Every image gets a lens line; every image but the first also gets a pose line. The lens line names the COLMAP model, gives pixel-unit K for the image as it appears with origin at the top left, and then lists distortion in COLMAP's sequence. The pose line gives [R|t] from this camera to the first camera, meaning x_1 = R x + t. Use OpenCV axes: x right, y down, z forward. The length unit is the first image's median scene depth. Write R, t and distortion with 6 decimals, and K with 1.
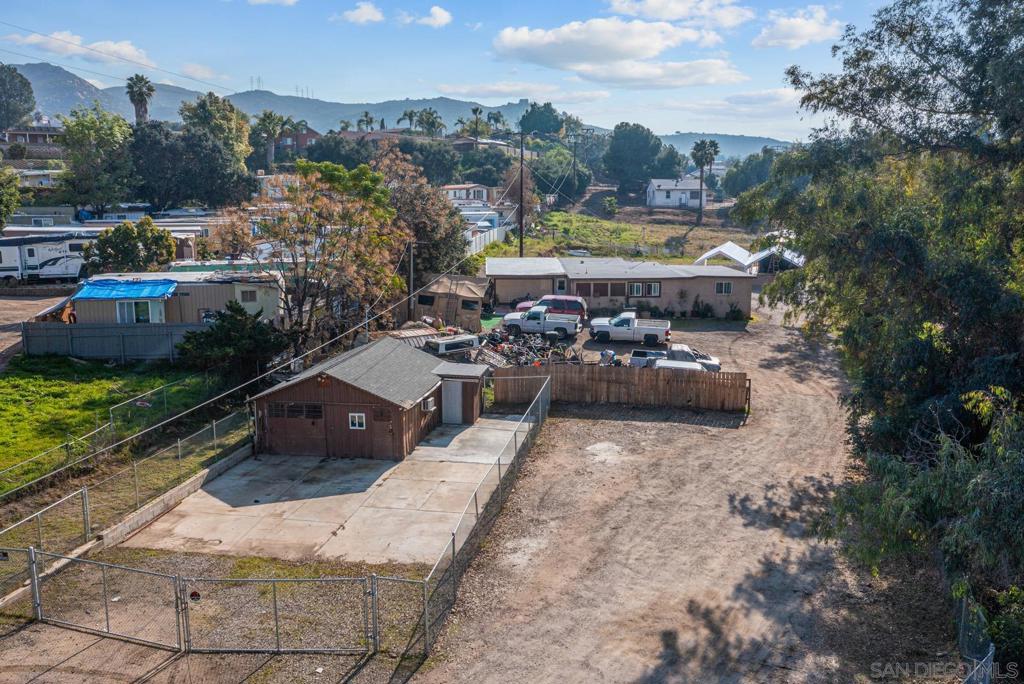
lens RADIAL K [[811.8, 0, 511.5], [0, 811.8, 344.4], [0, 0, 1]] dist [-0.004220, 0.008299]
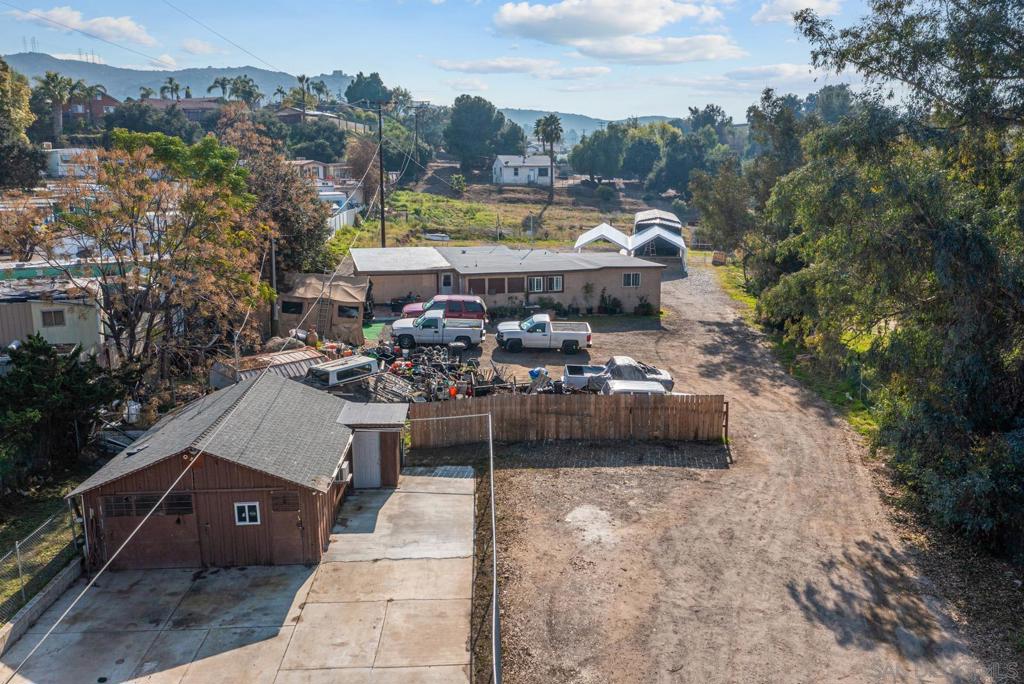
lens RADIAL K [[811.8, 0, 512.1], [0, 811.8, 342.6], [0, 0, 1]] dist [-0.004220, 0.008299]
pose [[0.975844, -0.044793, 0.213828, -0.082190], [0.039020, 0.998753, 0.031145, -0.045366], [-0.214956, -0.022049, 0.976375, 0.210857]]
